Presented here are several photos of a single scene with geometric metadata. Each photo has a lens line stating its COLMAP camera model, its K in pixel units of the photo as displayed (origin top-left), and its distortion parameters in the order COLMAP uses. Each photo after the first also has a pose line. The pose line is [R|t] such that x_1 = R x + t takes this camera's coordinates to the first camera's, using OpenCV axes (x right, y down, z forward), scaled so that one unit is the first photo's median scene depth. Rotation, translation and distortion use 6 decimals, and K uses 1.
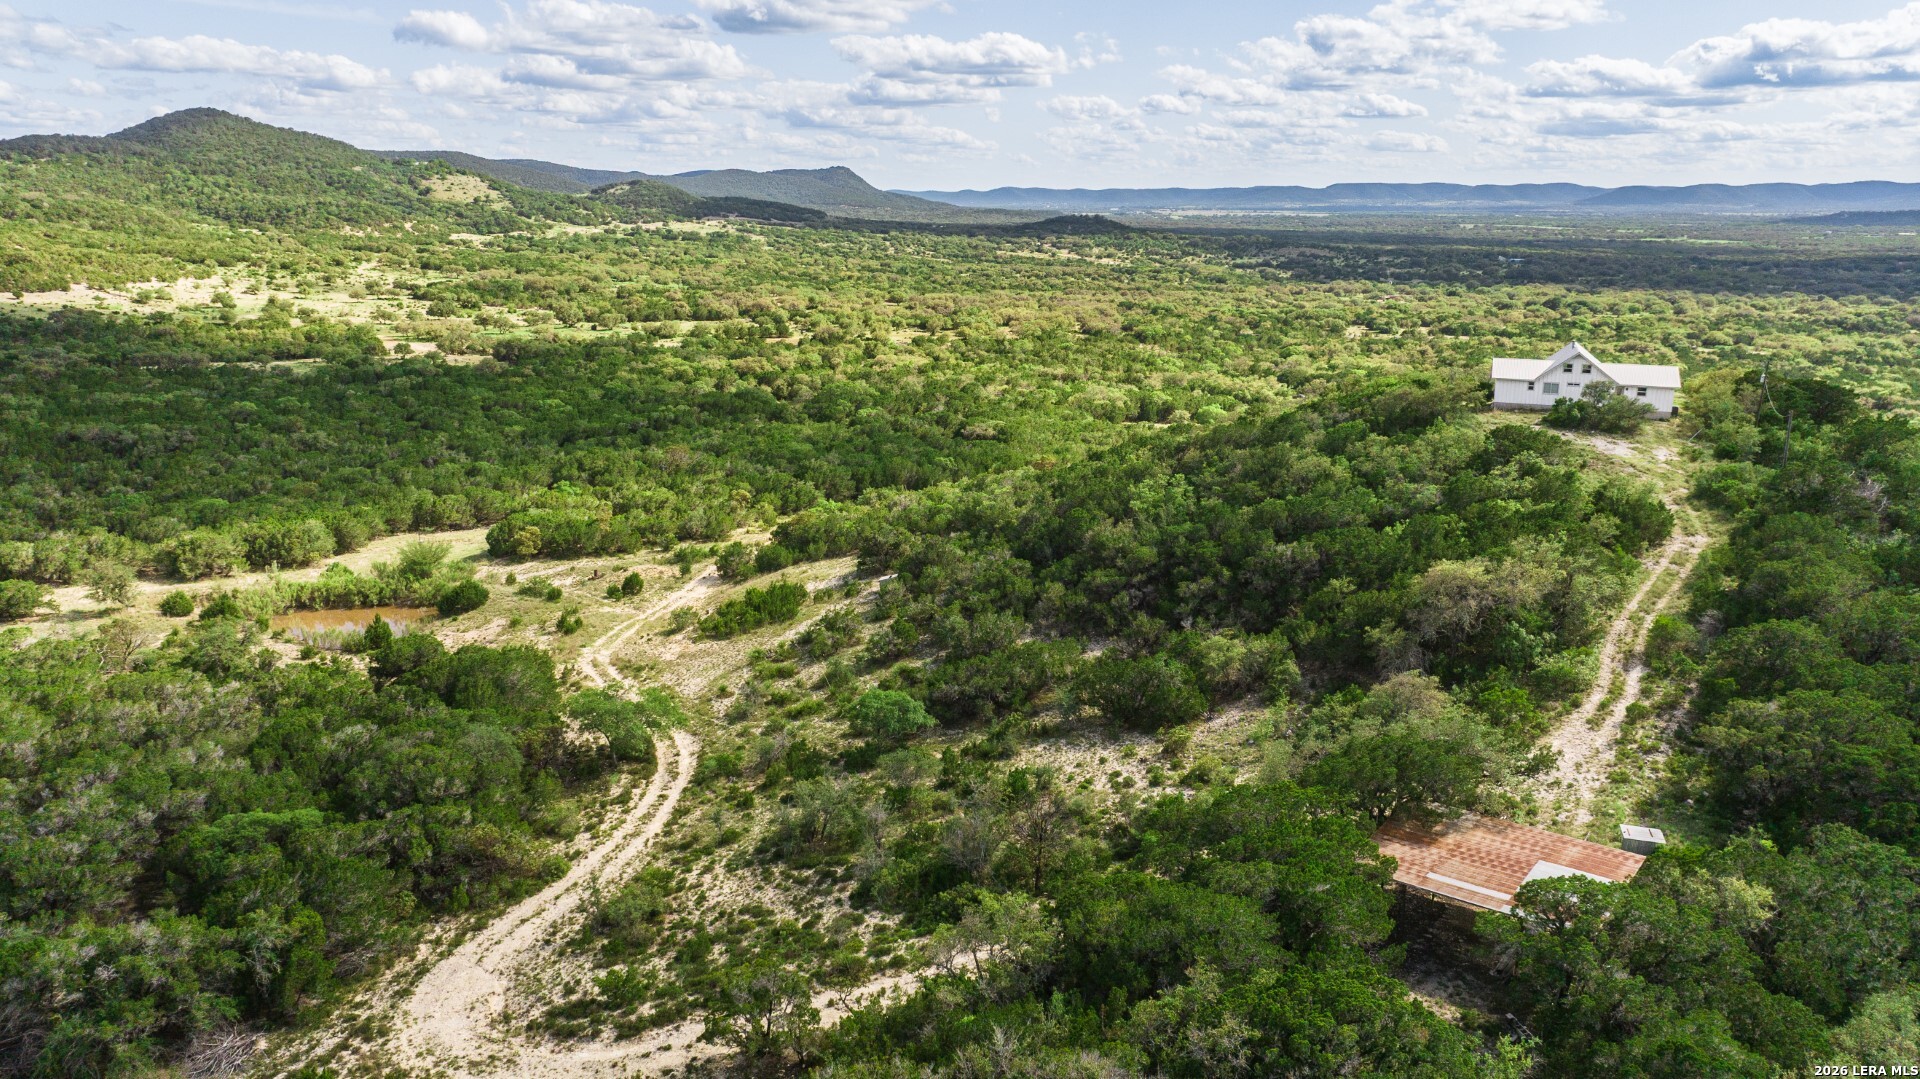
lens RADIAL K [[1347.7, 0, 961.6], [0, 1347.7, 540.3], [0, 0, 1]] dist [-0.056251, 0.059861]
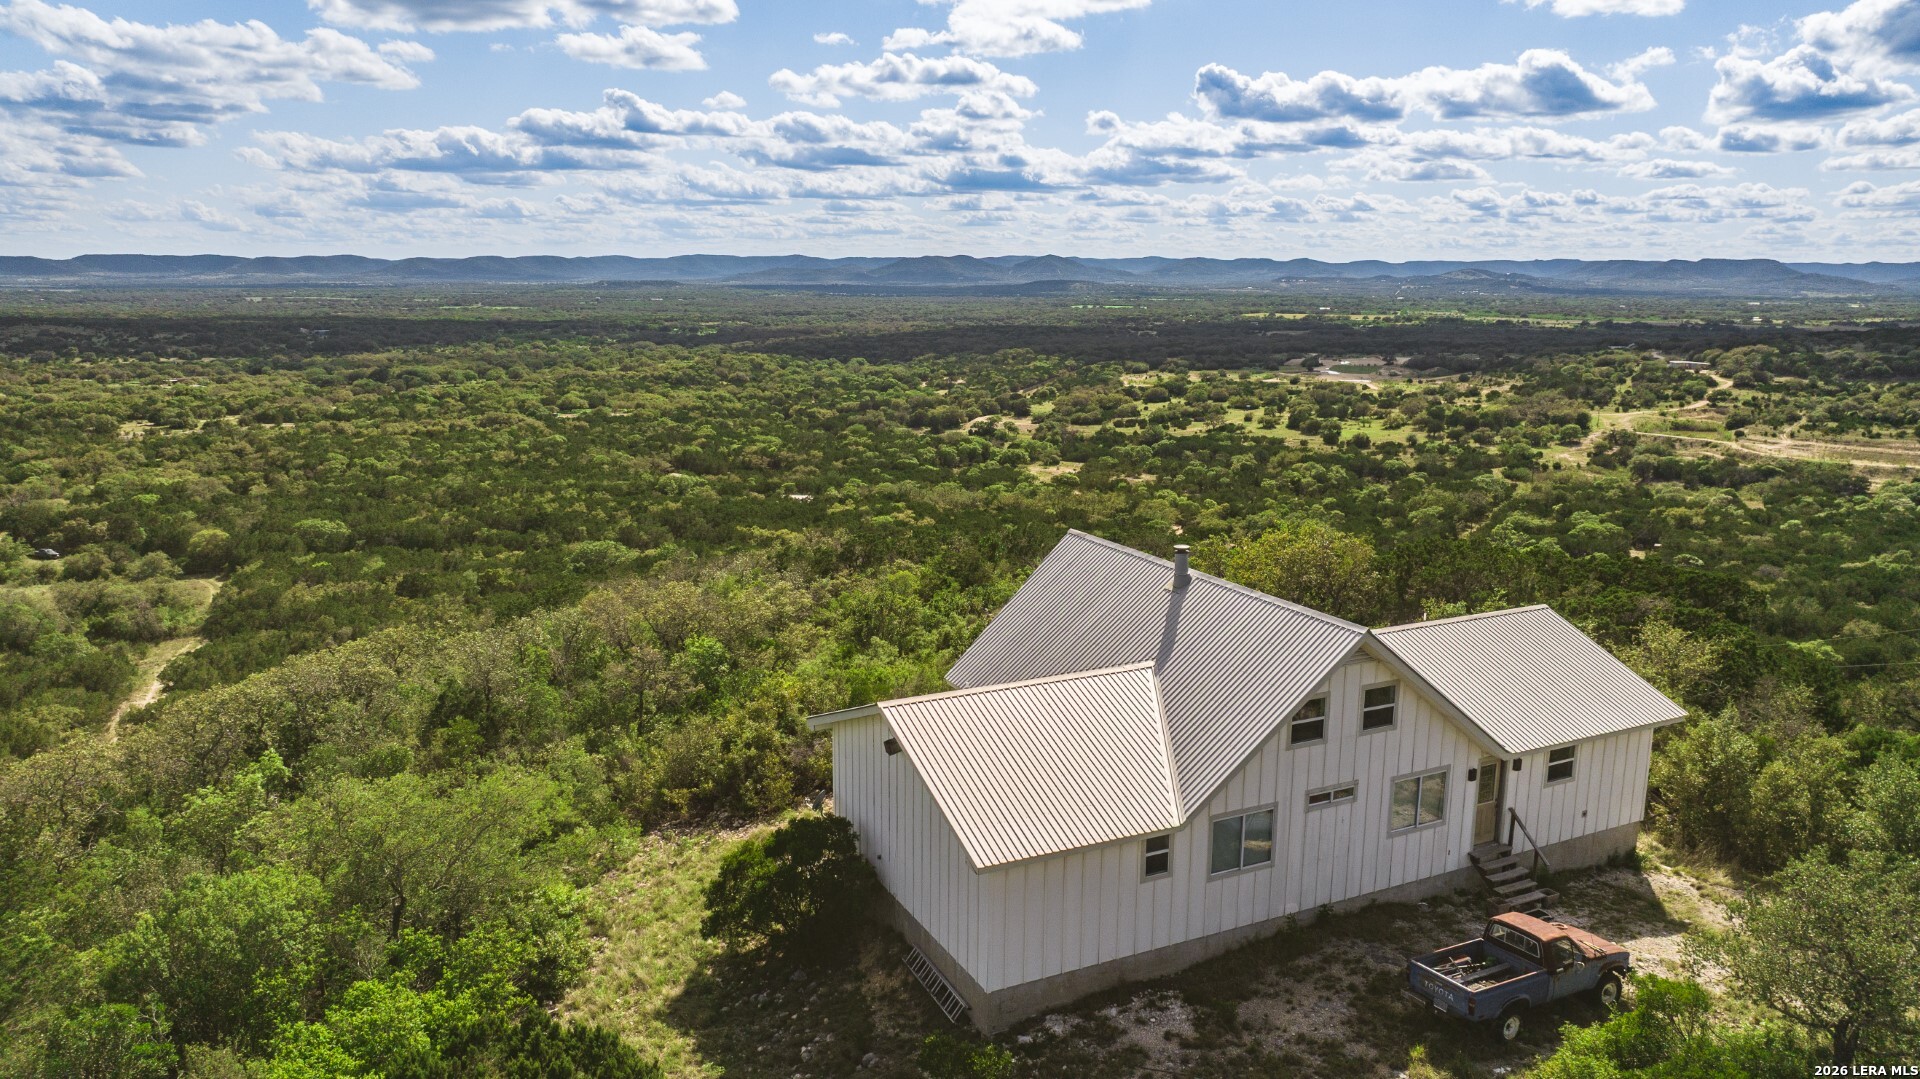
lens RADIAL K [[1347.7, 0, 967.4], [0, 1347.7, 555.7], [0, 0, 1]] dist [-0.056251, 0.059861]
pose [[0.668427, -0.149778, 0.728541, 0.052035], [0.179668, 0.983022, 0.037252, -0.029689], [-0.721751, 0.105995, 0.683989, 0.160966]]
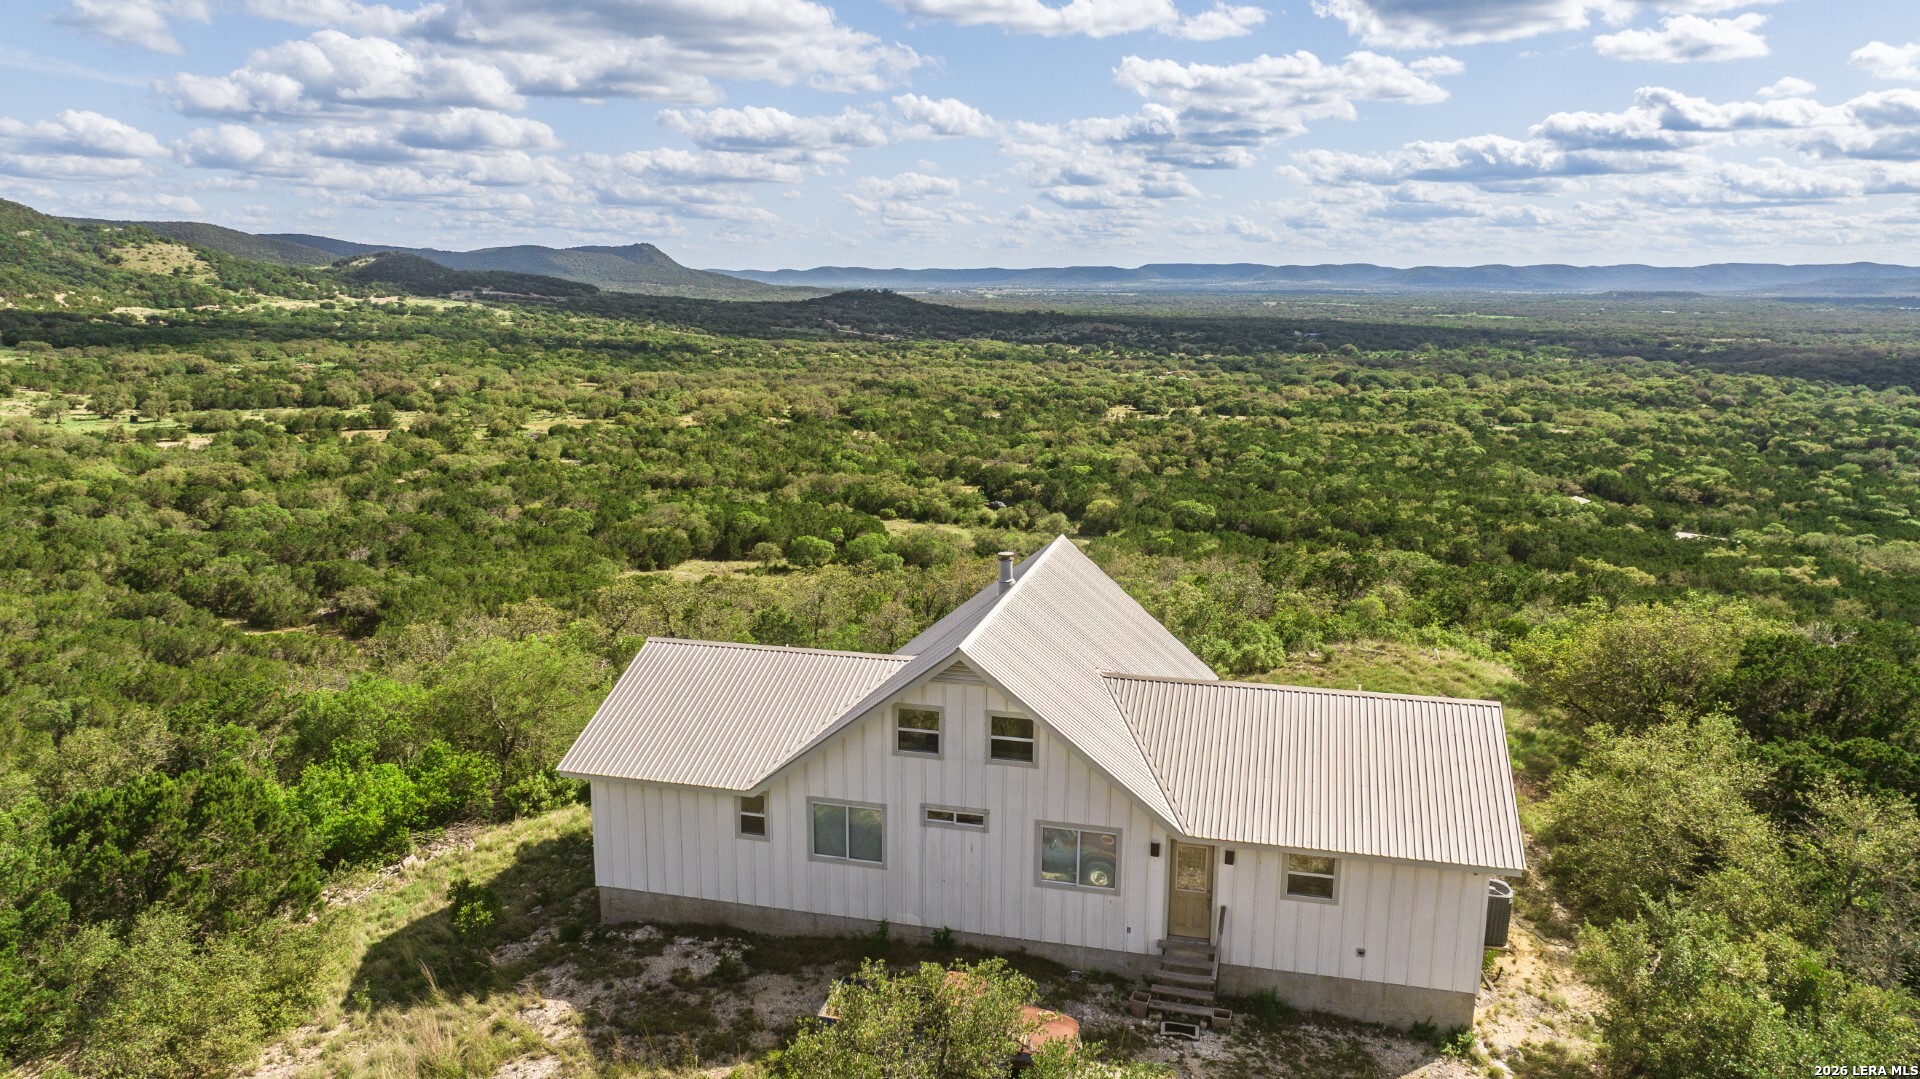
lens RADIAL K [[1347.7, 0, 961.8], [0, 1347.7, 541.9], [0, 0, 1]] dist [-0.056251, 0.059861]
pose [[0.992039, -0.021121, 0.124148, 0.077982], [0.028074, 0.998118, -0.054523, -0.025736], [-0.122762, 0.057574, 0.990765, 0.145584]]
